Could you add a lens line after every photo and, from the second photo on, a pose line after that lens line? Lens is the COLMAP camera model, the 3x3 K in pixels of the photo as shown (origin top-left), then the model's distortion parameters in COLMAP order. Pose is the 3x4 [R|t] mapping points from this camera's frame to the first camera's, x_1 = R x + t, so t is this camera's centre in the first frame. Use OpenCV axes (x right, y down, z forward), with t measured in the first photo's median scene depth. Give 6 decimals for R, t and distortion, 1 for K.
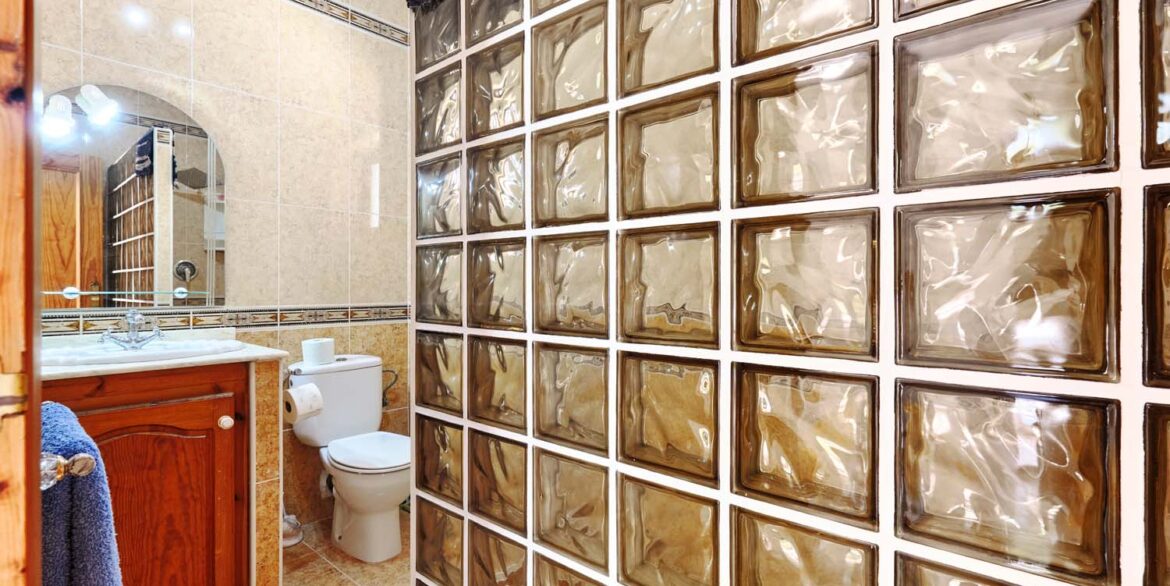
lens RADIAL K [[514.0, 0, 583.3], [0, 514.0, 284.8], [0, 0, 1]] dist [-0.001980, -0.000428]
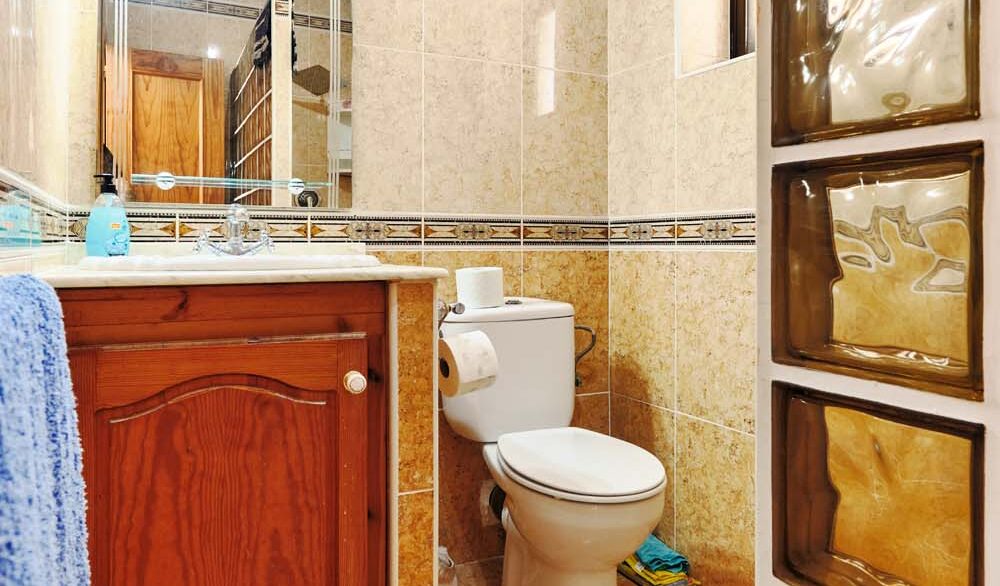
lens RADIAL K [[703.6, 0, 498.4], [0, 703.6, 247.5], [0, 0, 1]] dist [-0.000654, 0.000748]
pose [[0.921222, 0.002622, -0.389029, -0.178977], [-0.001084, 0.999991, 0.004172, 0.084014], [0.389037, -0.003421, 0.921216, 0.249070]]
